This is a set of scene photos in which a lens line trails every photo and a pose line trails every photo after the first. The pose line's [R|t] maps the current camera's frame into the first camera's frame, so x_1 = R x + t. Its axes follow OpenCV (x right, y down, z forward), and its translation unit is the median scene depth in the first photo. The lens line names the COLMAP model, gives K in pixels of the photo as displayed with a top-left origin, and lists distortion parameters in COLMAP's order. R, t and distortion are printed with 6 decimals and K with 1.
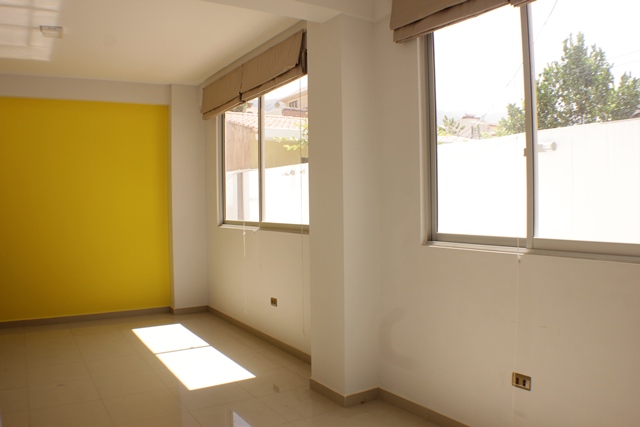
lens RADIAL K [[507.5, 0, 333.9], [0, 507.5, 214.2], [0, 0, 1]] dist [-0.207081, 0.068469]
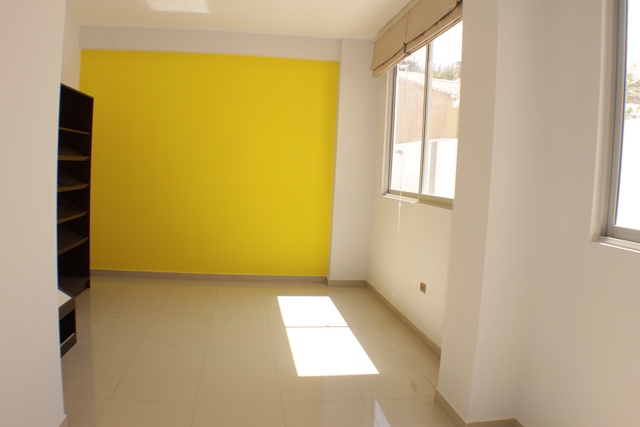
lens RADIAL K [[507.5, 0, 333.9], [0, 507.5, 214.2], [0, 0, 1]] dist [-0.207081, 0.068469]
pose [[0.910045, 0.091731, -0.404232, 0.068719], [-0.070152, 0.995222, 0.067909, 0.002267], [0.408530, -0.033442, 0.912132, 0.145564]]
